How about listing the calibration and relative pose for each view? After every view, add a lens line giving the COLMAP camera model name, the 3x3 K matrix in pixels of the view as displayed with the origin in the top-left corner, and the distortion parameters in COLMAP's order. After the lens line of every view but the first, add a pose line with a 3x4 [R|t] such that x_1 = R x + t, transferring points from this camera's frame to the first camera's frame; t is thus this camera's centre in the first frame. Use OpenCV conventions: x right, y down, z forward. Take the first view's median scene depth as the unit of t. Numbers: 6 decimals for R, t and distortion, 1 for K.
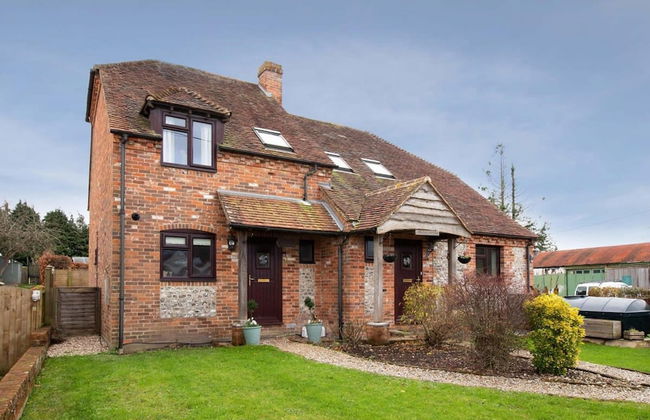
lens RADIAL K [[607.7, 0, 325.0], [0, 607.7, 210.0], [0, 0, 1]] dist [0.003507, 0.000000]
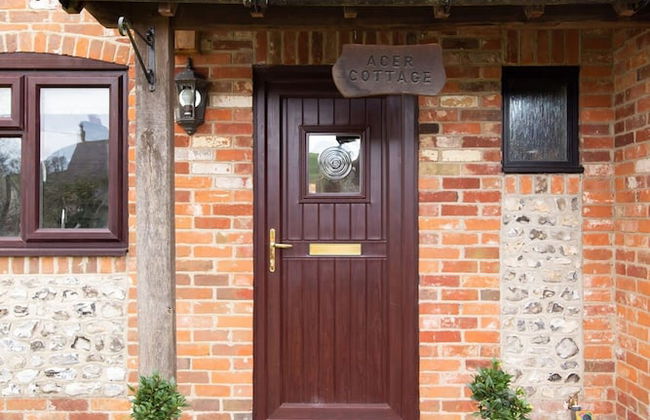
lens RADIAL K [[607.7, 0, 325.2], [0, 607.7, 209.6], [0, 0, 1]] dist [0.003507, 0.000000]
pose [[0.854406, -0.004320, -0.519588, 0.018808], [0.070255, 0.991744, 0.107280, 0.073716], [0.514834, -0.128164, 0.847655, 0.789061]]
